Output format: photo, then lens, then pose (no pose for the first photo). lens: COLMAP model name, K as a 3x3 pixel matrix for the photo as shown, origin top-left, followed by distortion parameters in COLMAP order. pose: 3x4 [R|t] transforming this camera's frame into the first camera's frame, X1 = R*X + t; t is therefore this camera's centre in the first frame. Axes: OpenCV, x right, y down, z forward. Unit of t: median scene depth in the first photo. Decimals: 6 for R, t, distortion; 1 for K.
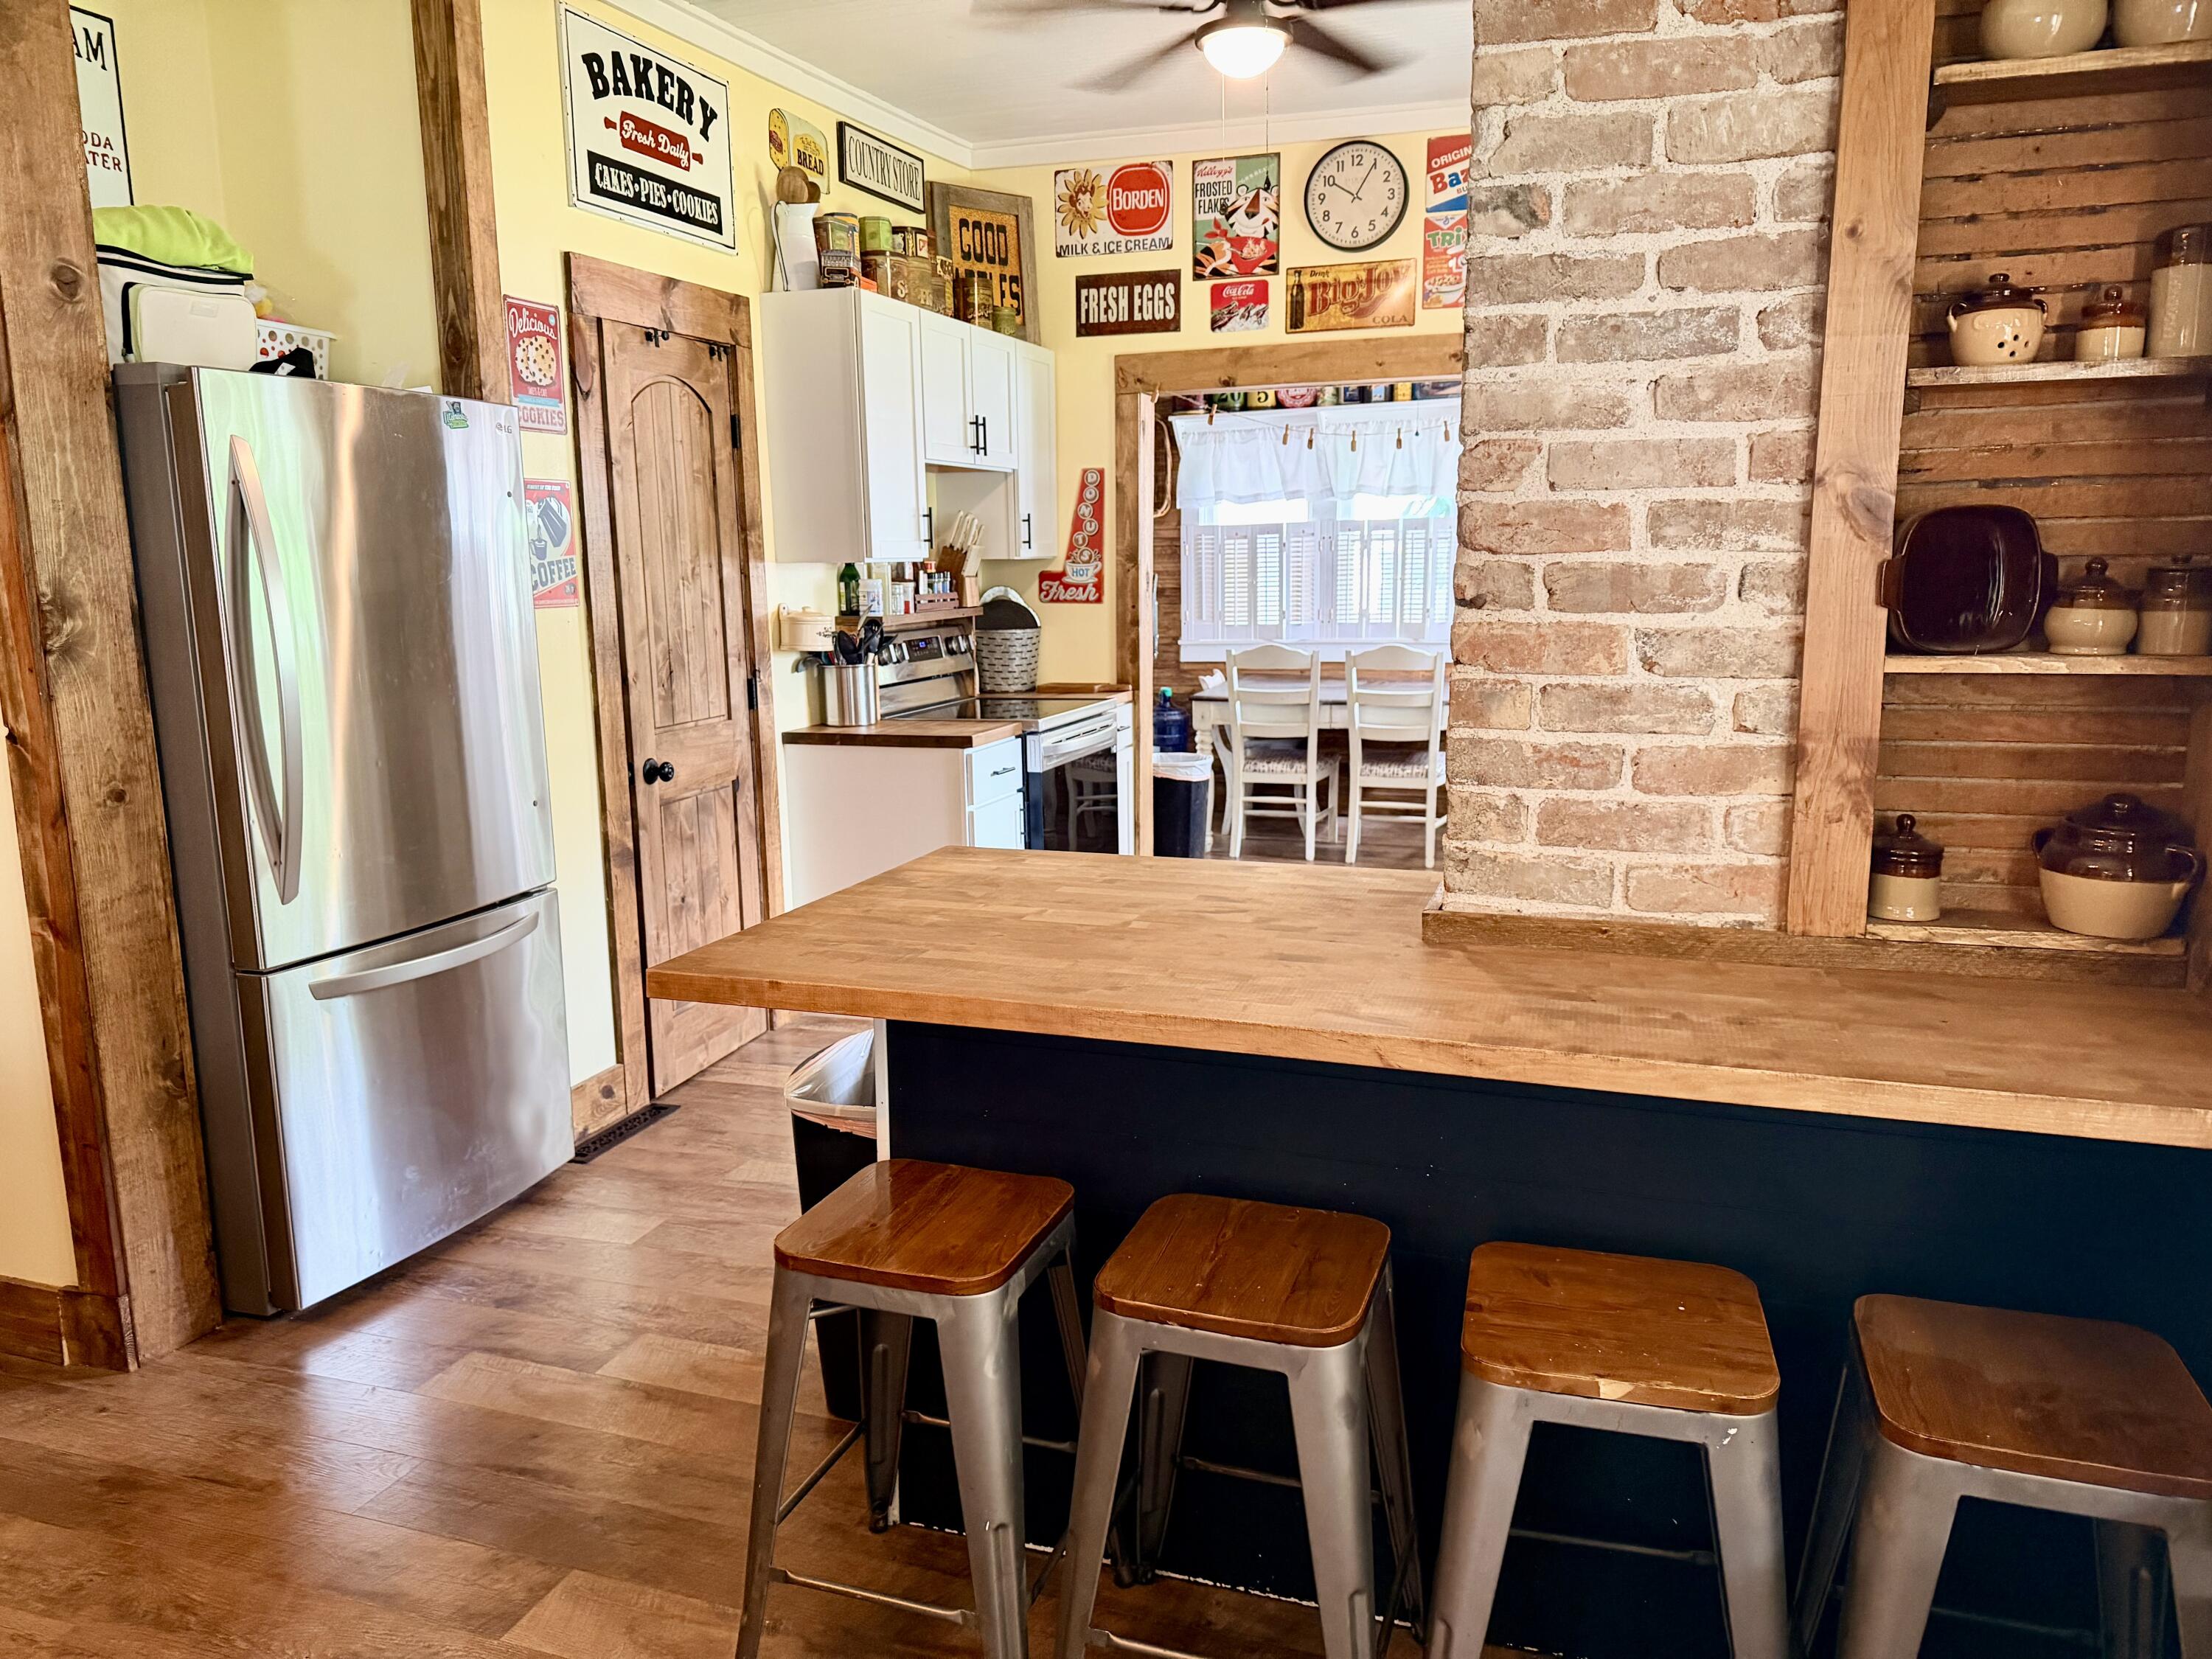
lens RADIAL K [[1570.7, 0, 1109.1], [0, 1570.7, 836.7], [0, 0, 1]] dist [0.081911, -0.110757]
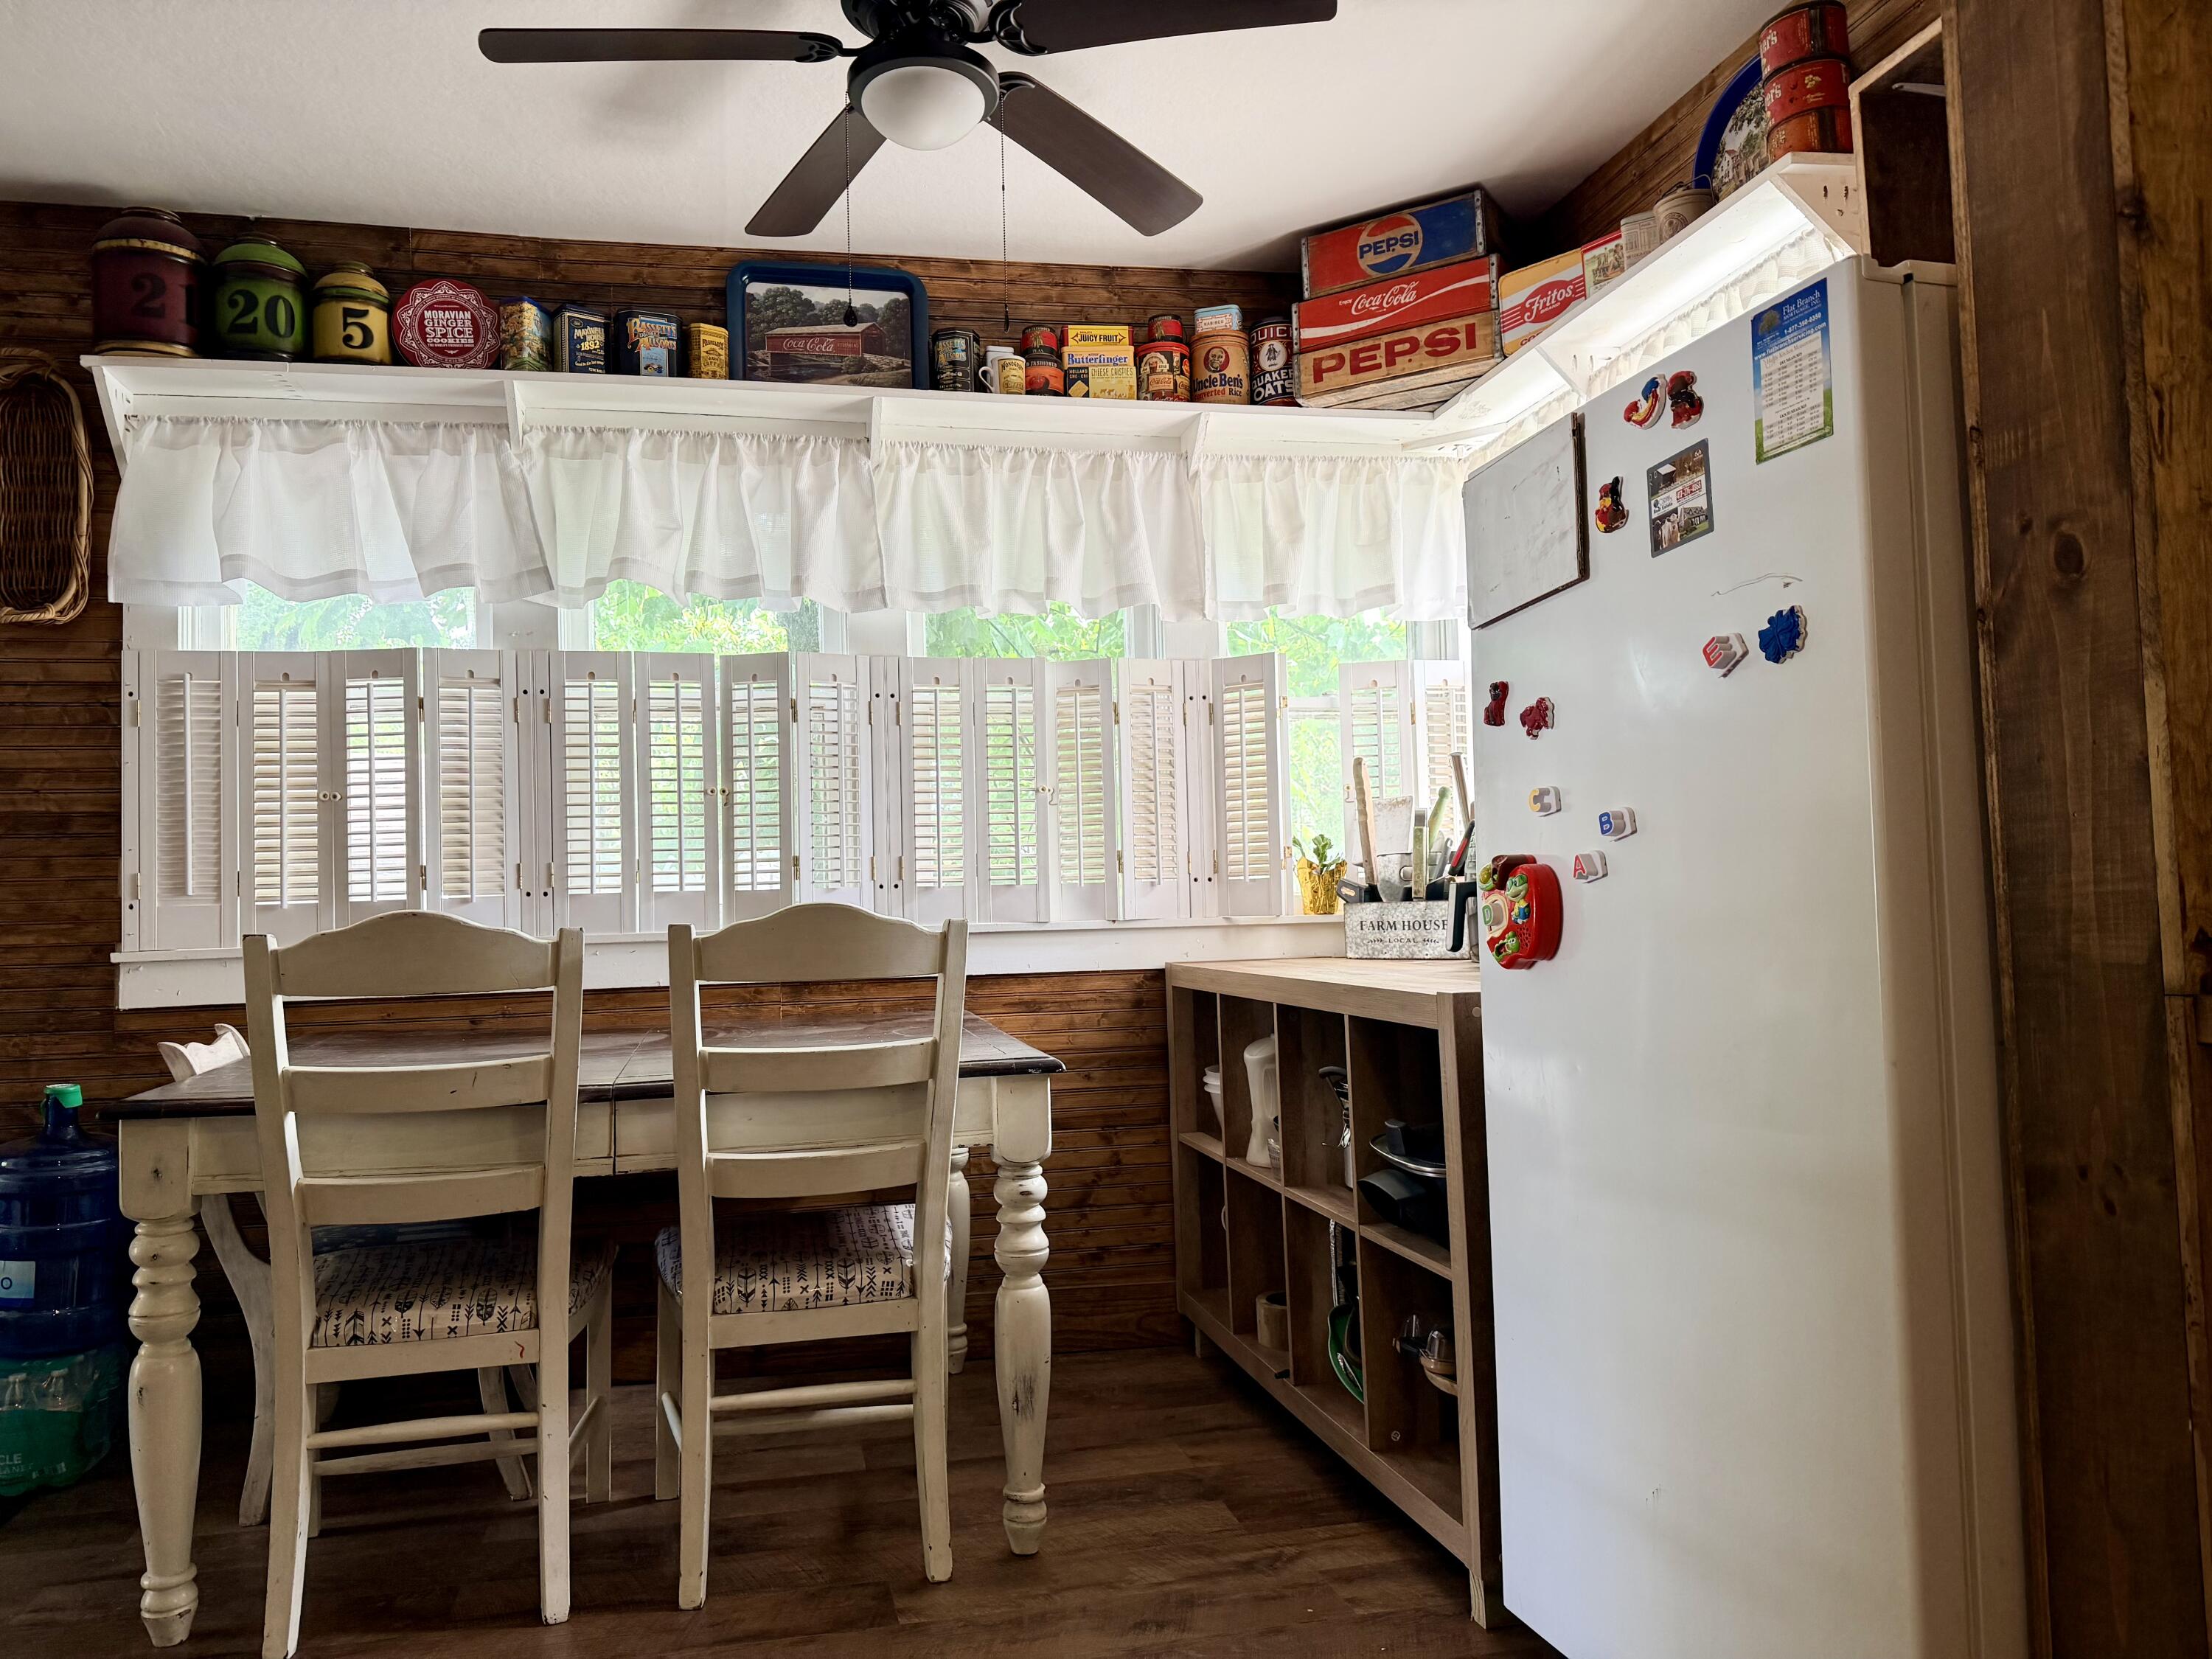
lens RADIAL K [[1570.7, 0, 1081.8], [0, 1570.7, 840.8], [0, 0, 1]] dist [0.081911, -0.110757]
pose [[0.860005, 0.015903, 0.510037, 0.071890], [0.104135, 0.973011, -0.205927, -0.073433], [-0.499547, 0.230211, 0.835138, 0.839254]]
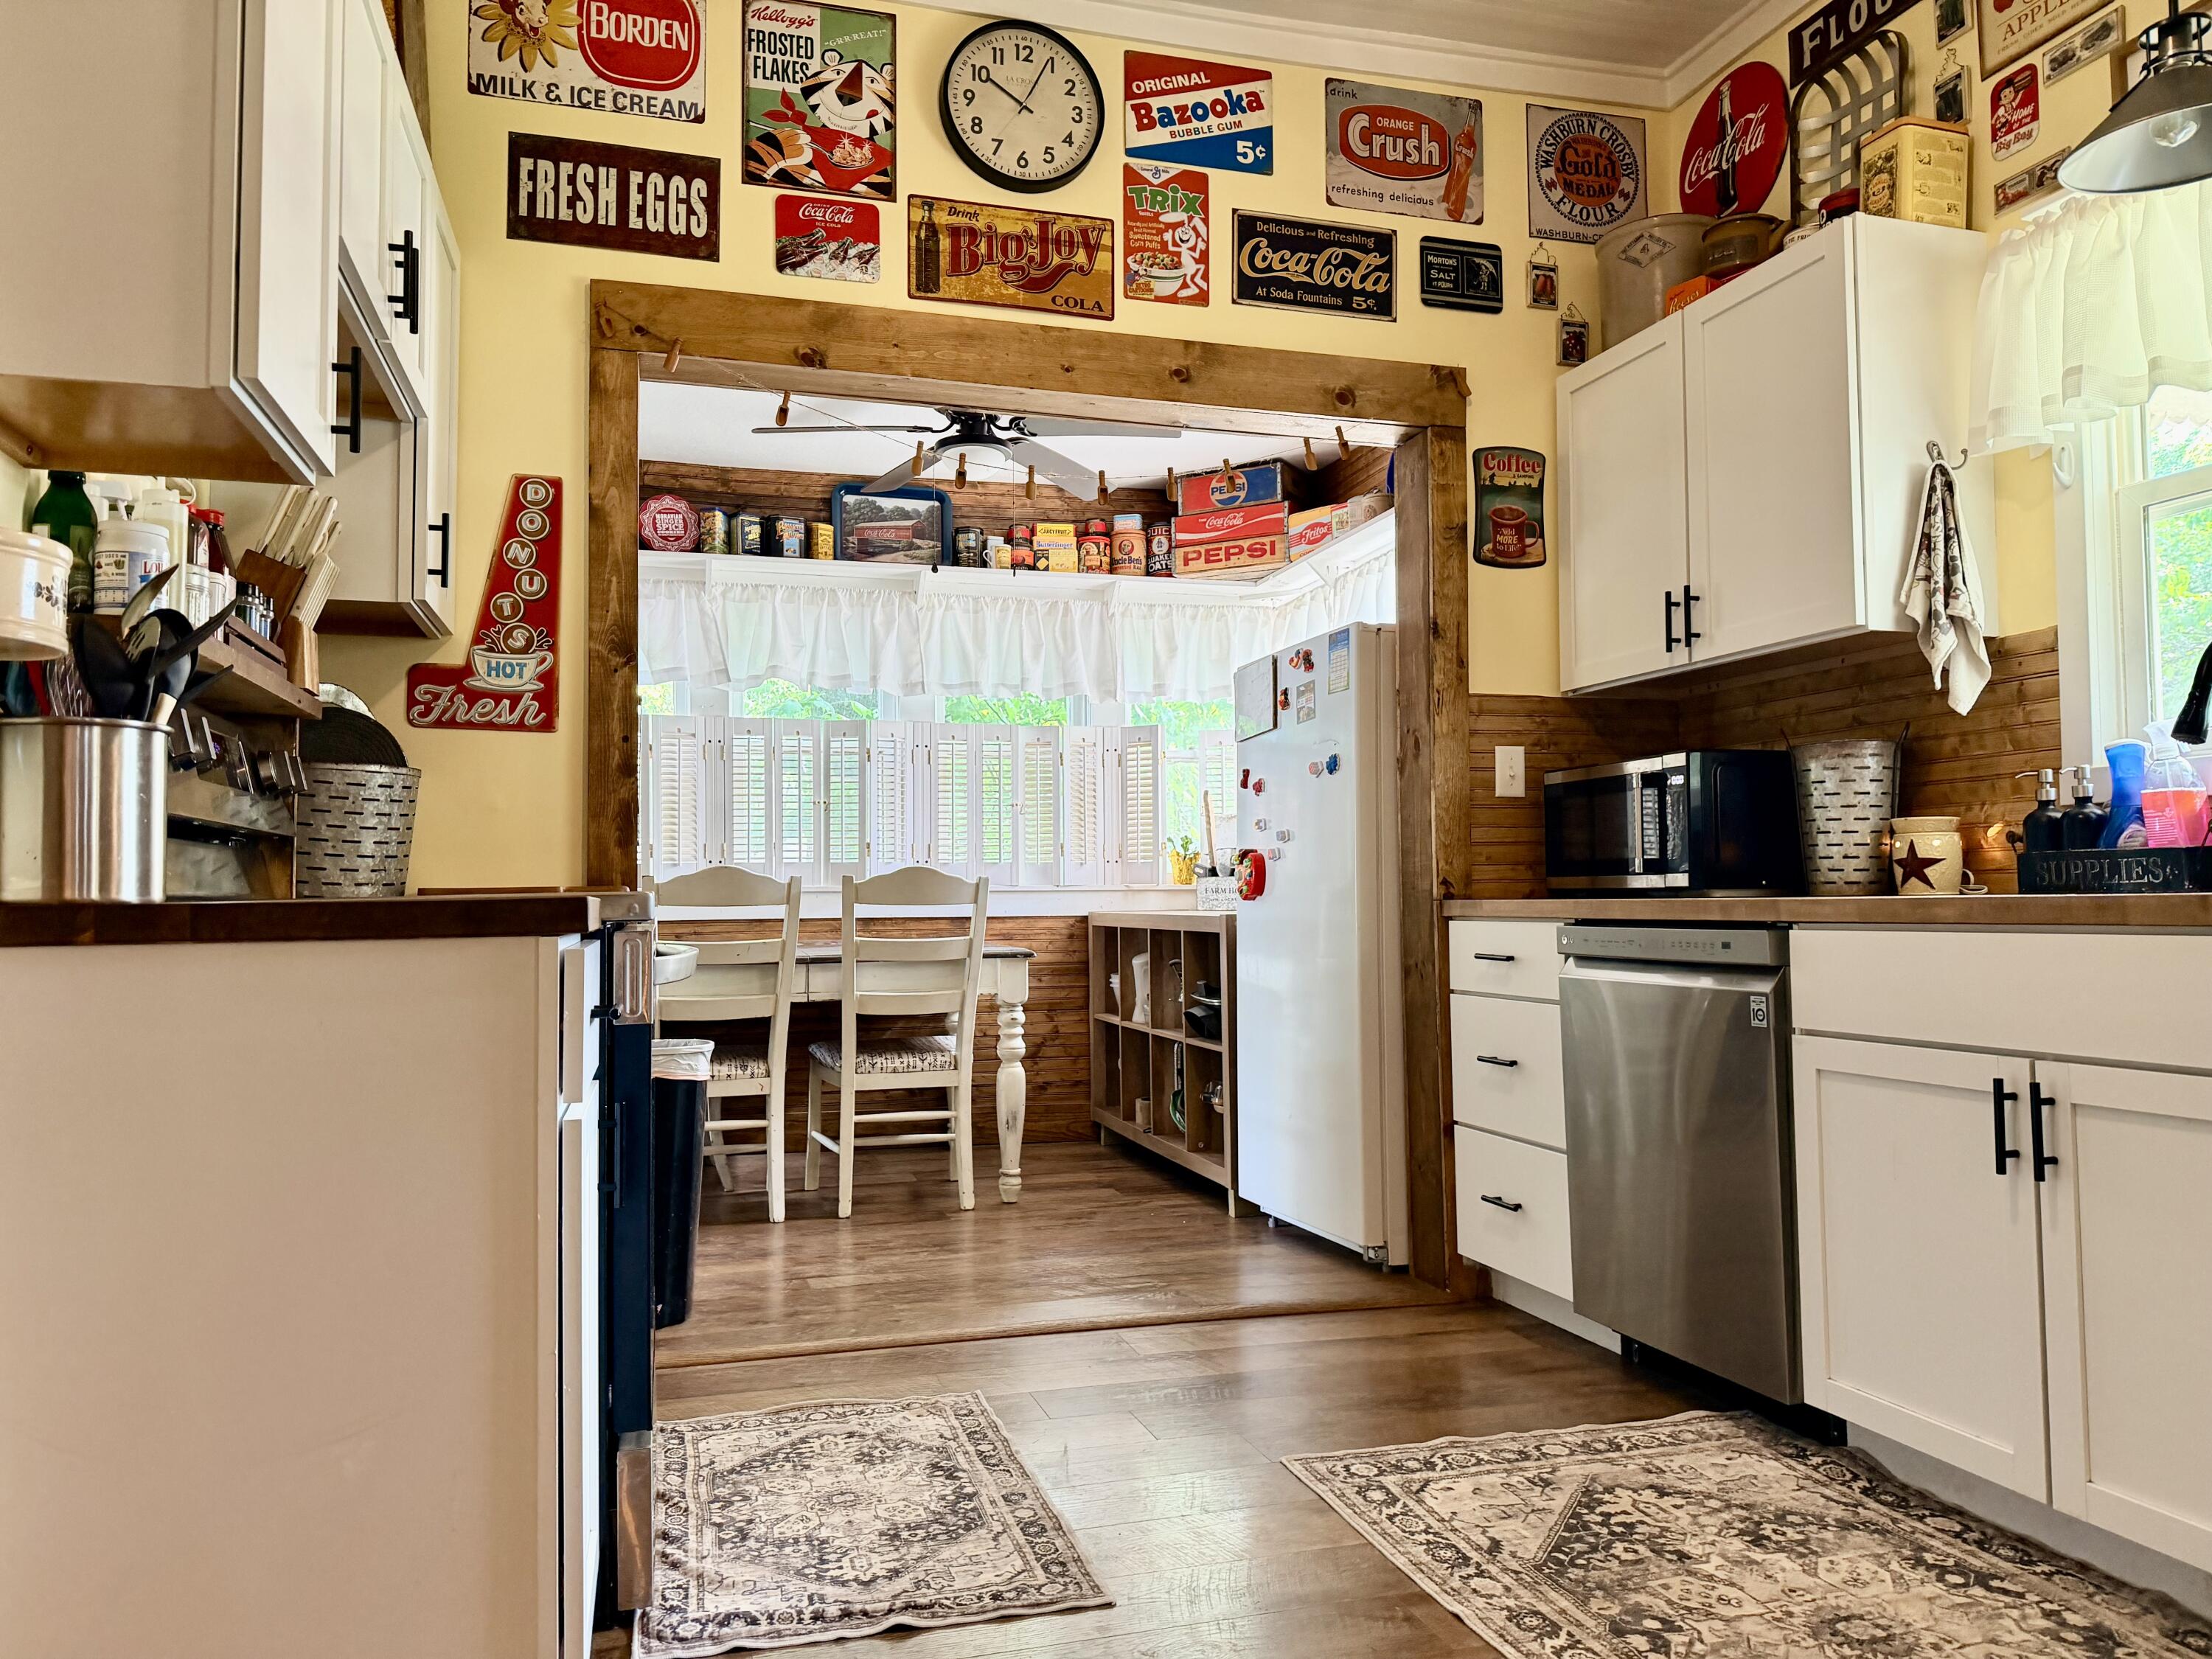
lens RADIAL K [[1570.7, 0, 1117.6], [0, 1570.7, 814.9], [0, 0, 1]] dist [0.081911, -0.110757]
pose [[0.820948, 0.039672, 0.569623, -0.151704], [0.098617, 0.972742, -0.209875, 0.004273], [-0.562422, 0.228471, 0.794659, 0.514427]]
